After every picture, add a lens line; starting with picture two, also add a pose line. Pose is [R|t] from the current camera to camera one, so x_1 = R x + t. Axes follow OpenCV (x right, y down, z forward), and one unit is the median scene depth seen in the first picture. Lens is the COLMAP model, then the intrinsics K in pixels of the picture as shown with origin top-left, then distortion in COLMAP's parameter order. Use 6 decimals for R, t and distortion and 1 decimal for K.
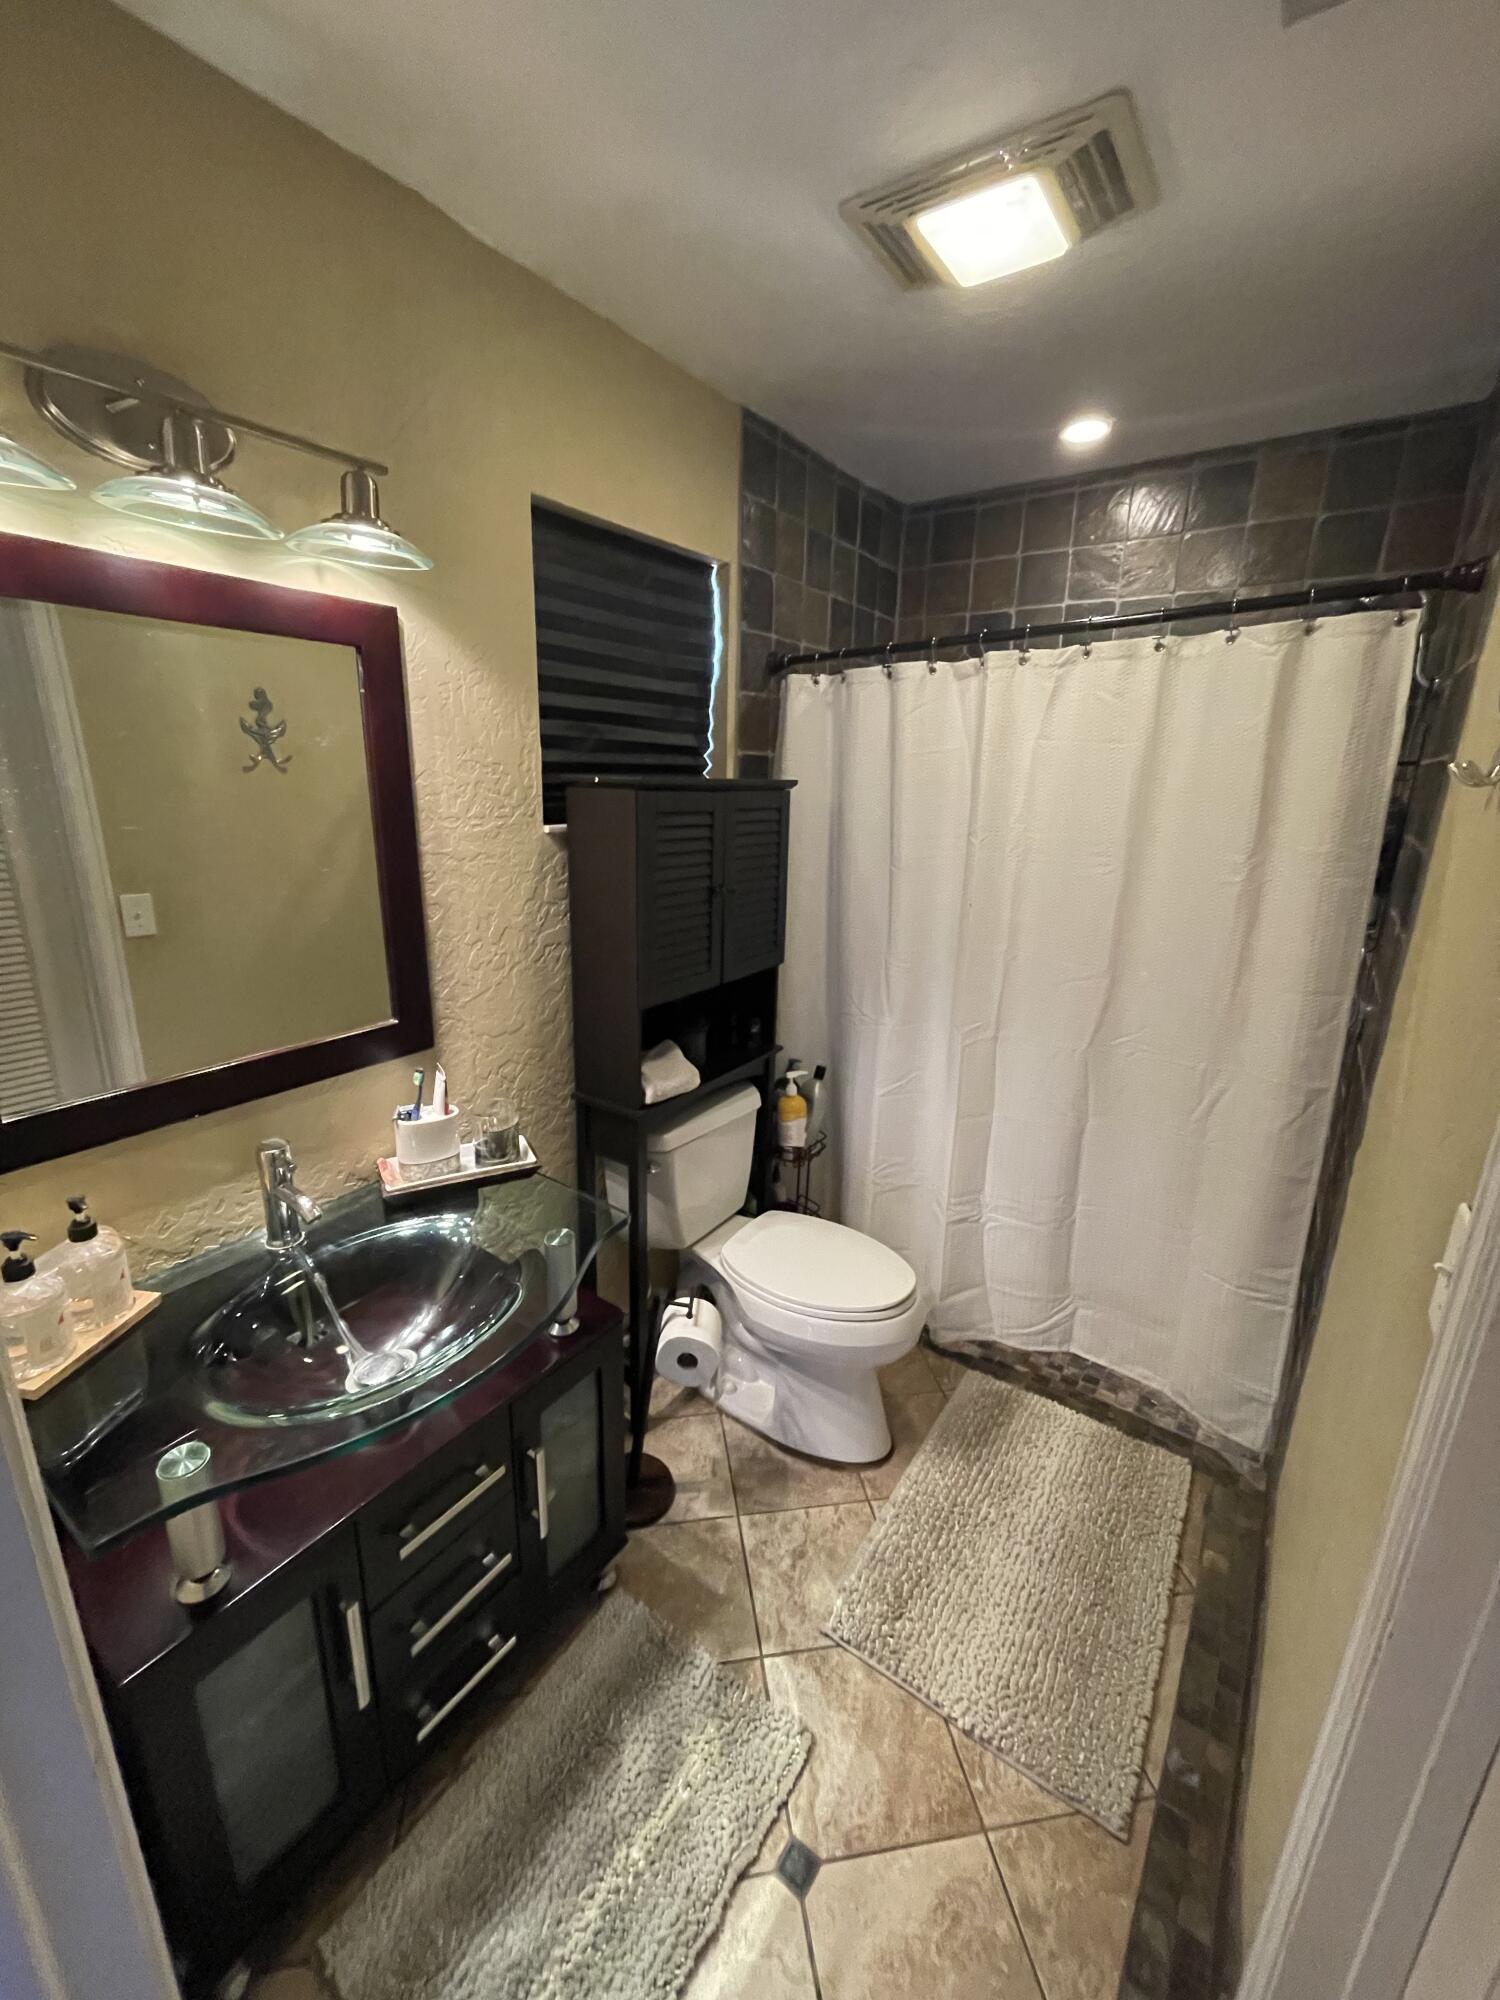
lens RADIAL K [[806.0, 0, 747.7], [0, 806.0, 992.4], [0, 0, 1]] dist [-0.003149, 0.000056]
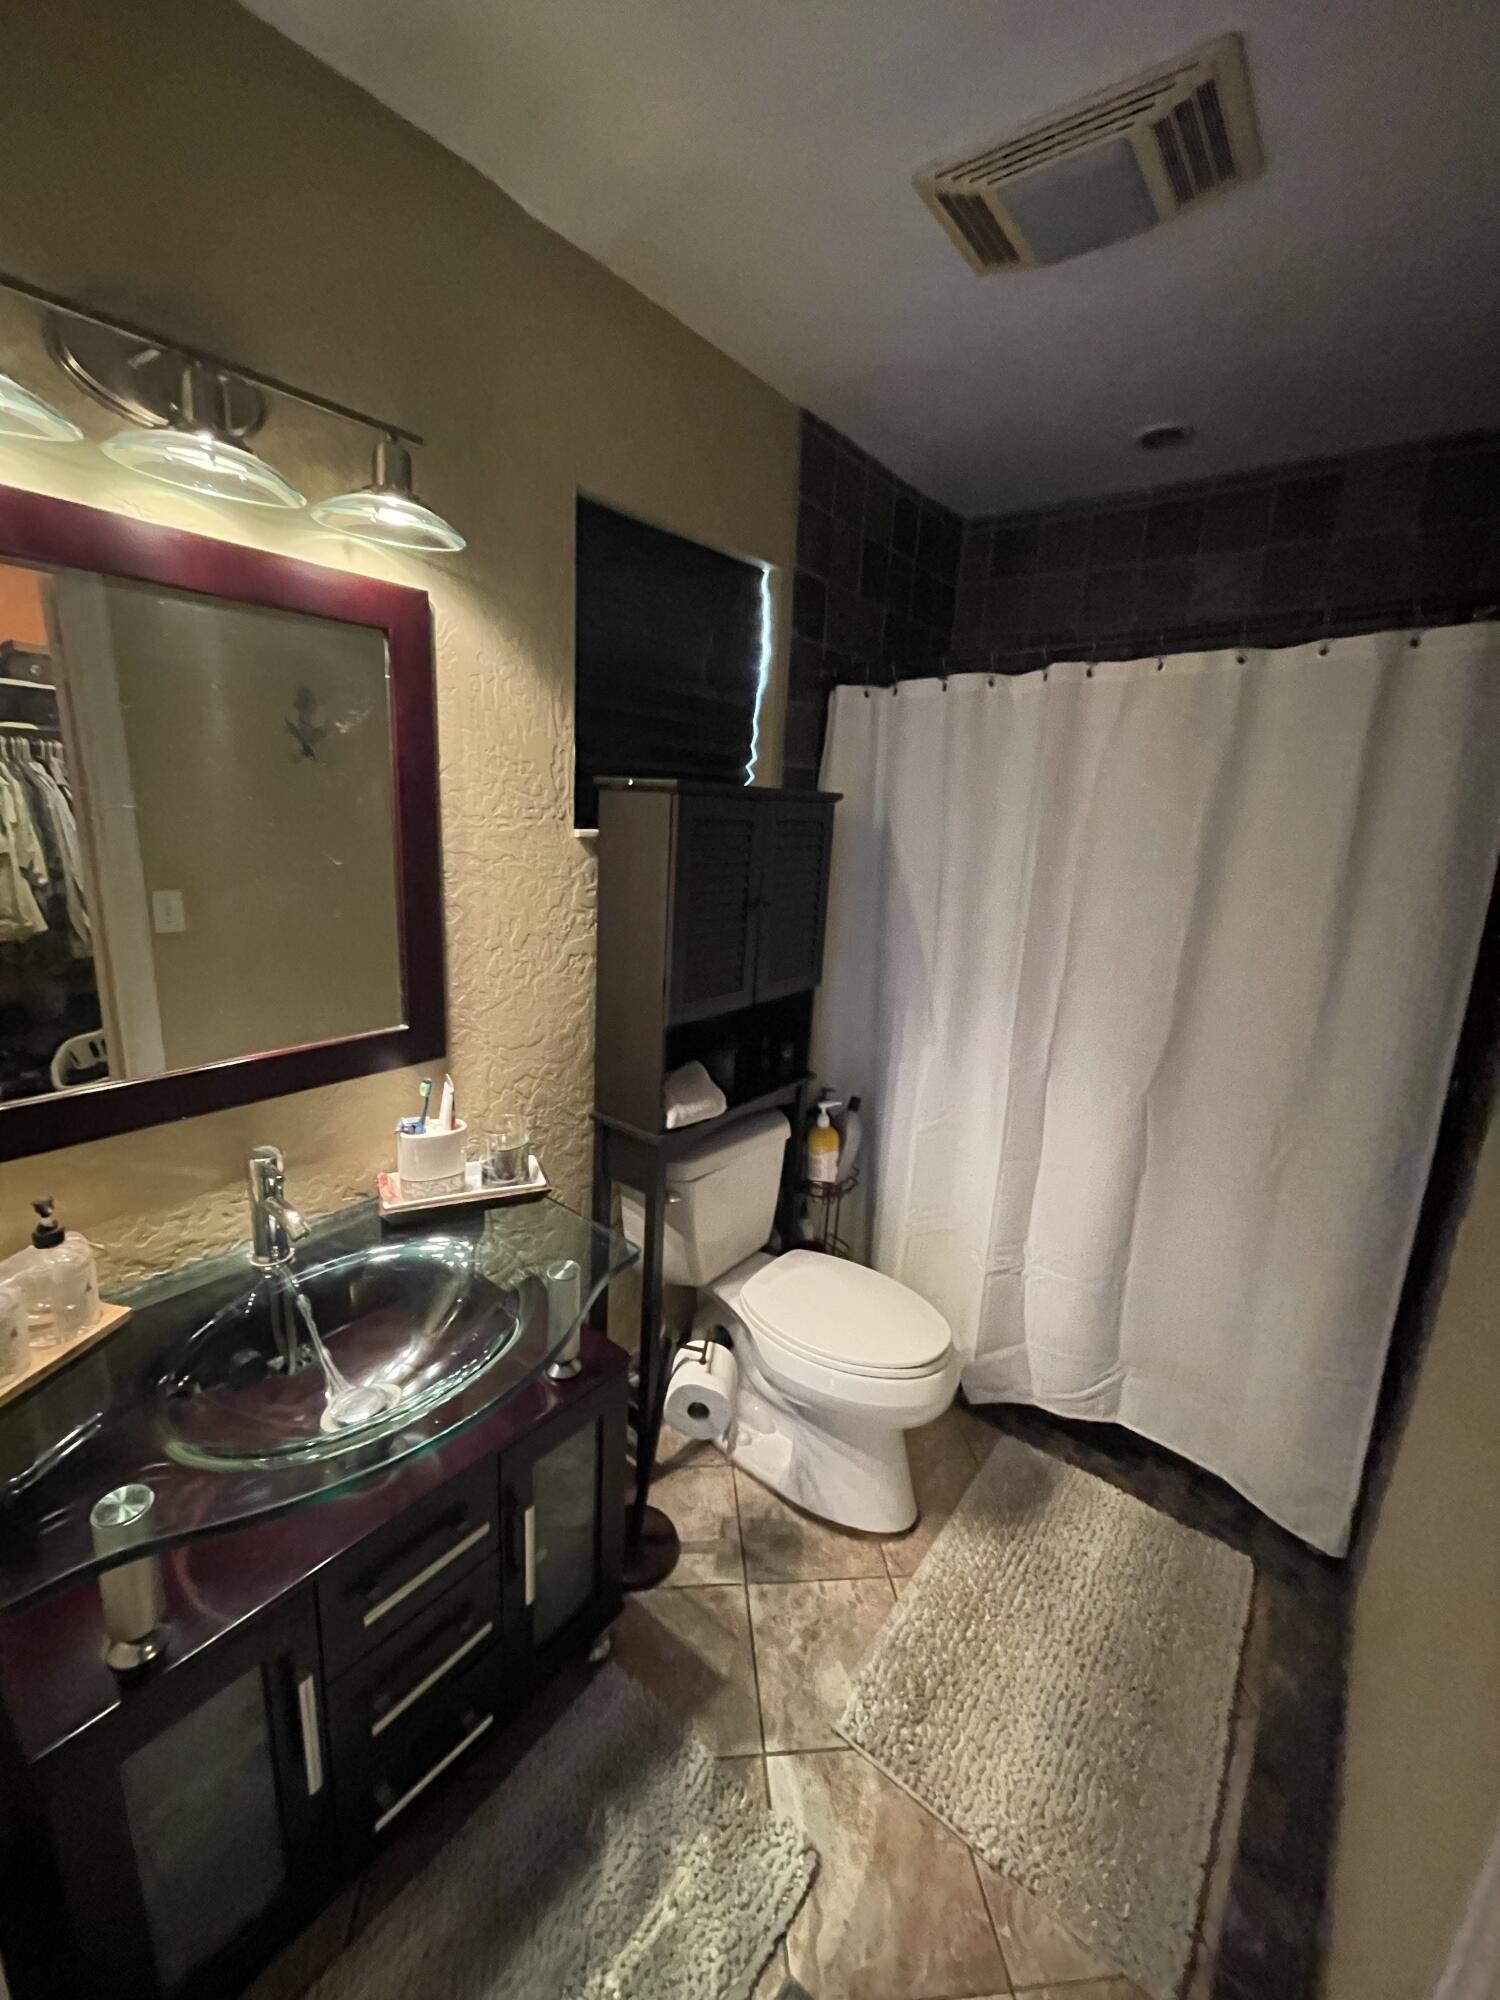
lens RADIAL K [[806.0, 0, 747.4], [0, 806.0, 992.5], [0, 0, 1]] dist [-0.003149, 0.000056]
pose [[0.998058, 0.042314, -0.045719, 0.003335], [-0.043791, 0.998534, -0.031821, 0.007440], [0.044306, 0.033761, 0.998447, 0.074114]]
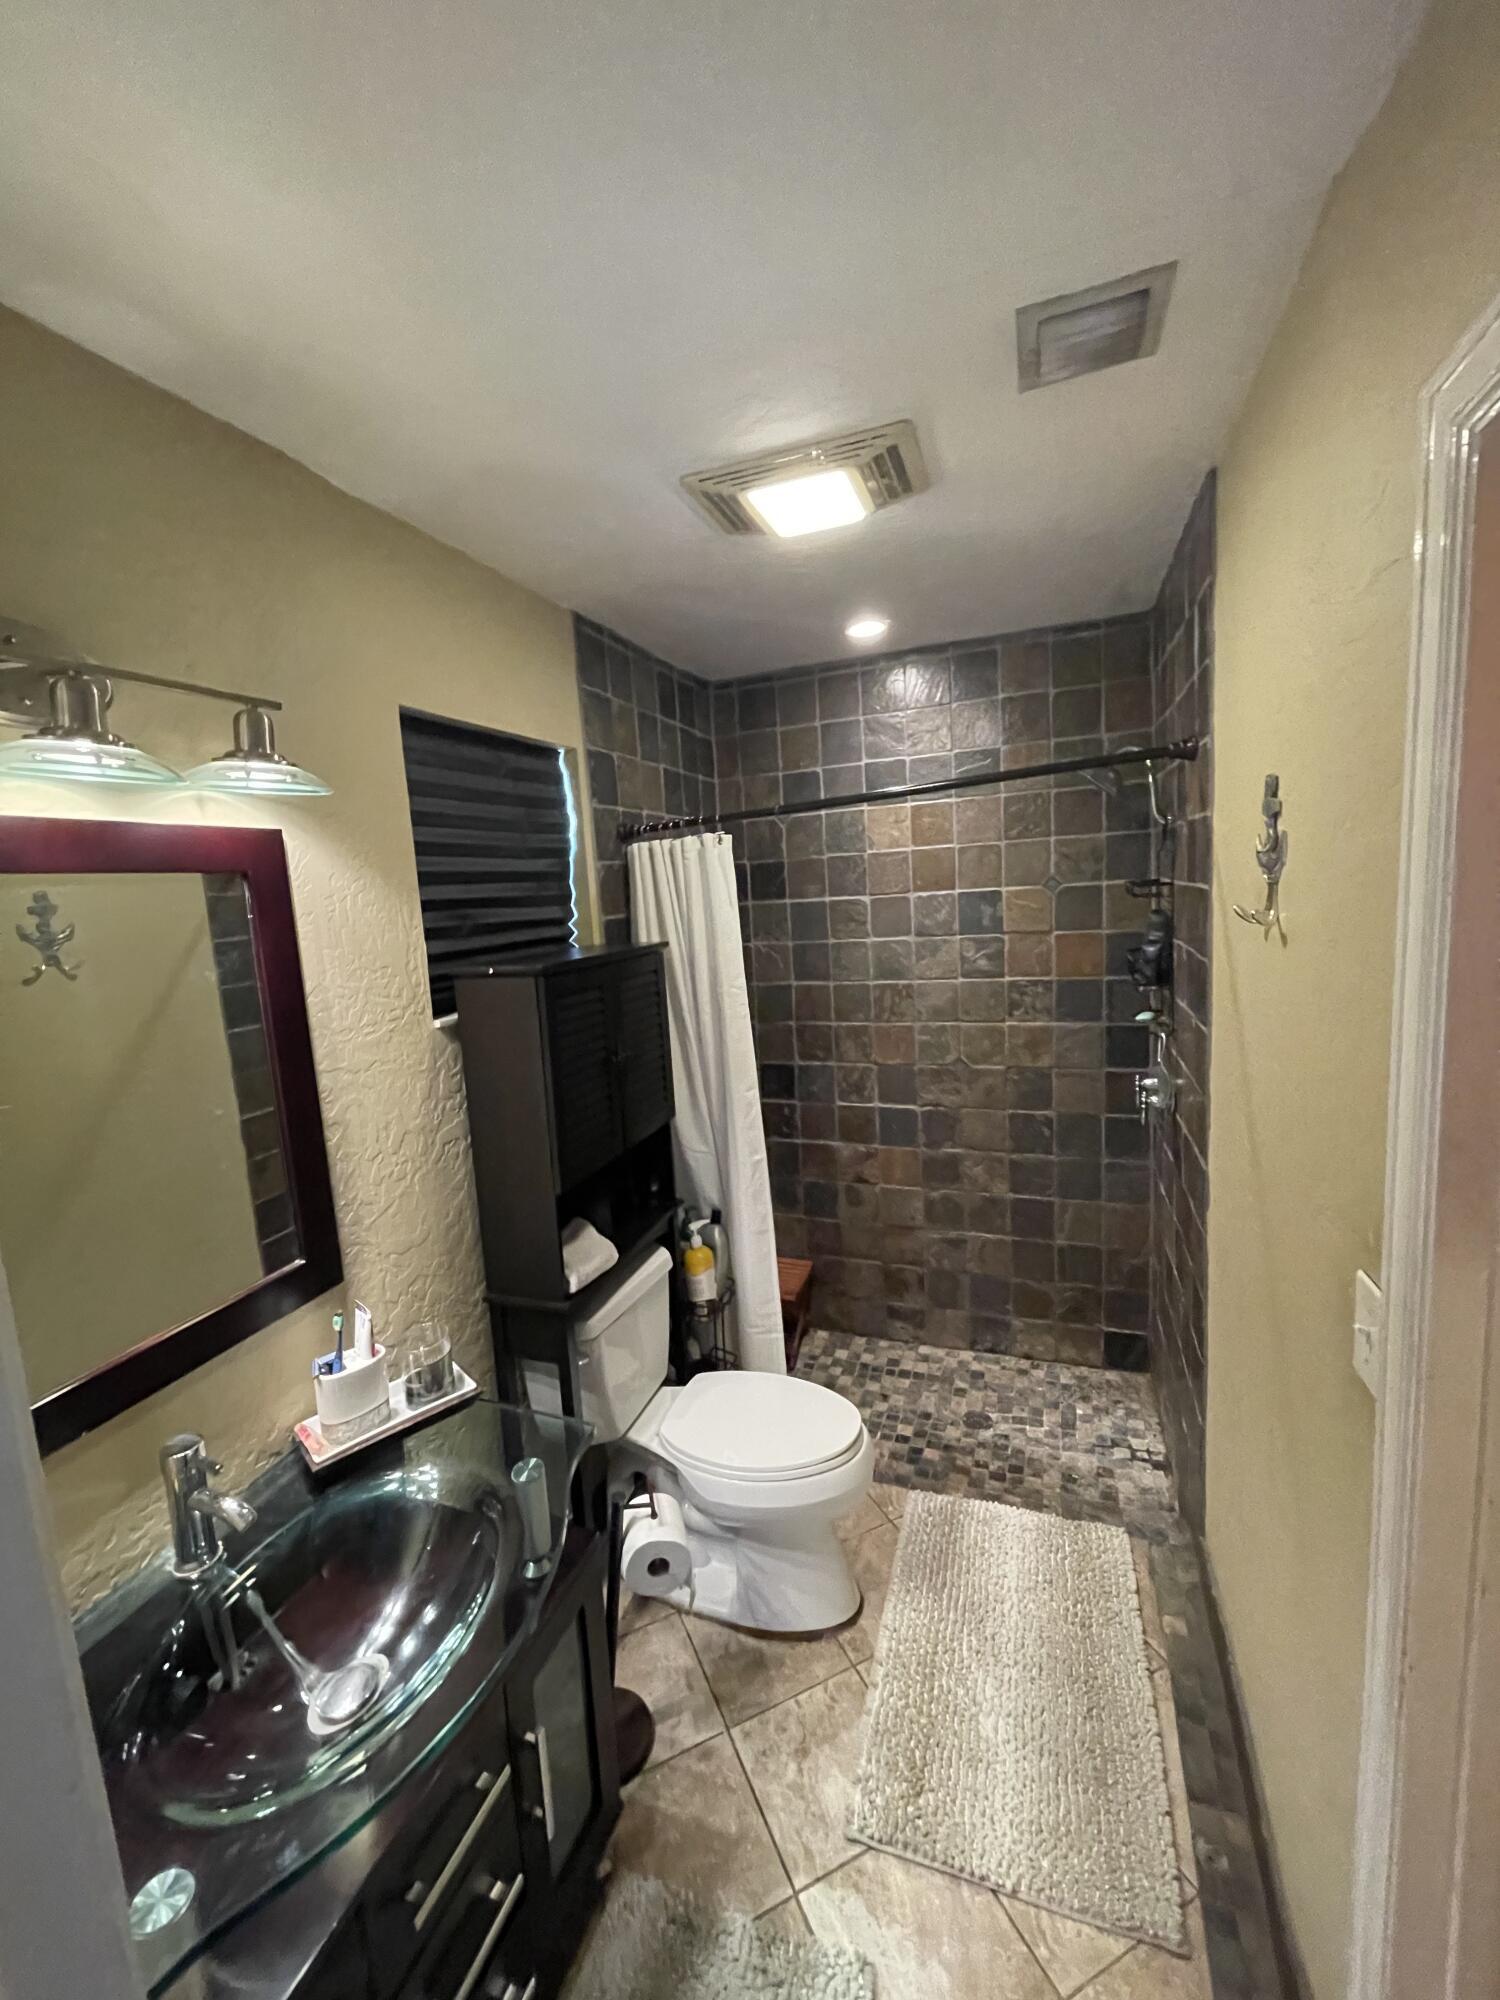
lens RADIAL K [[806.0, 0, 745.5], [0, 806.0, 988.3], [0, 0, 1]] dist [-0.003149, 0.000056]
pose [[0.962654, -0.114751, 0.245214, -0.140695], [0.148776, 0.980937, -0.125016, -0.076615], [-0.226194, 0.156830, 0.961374, -0.026926]]
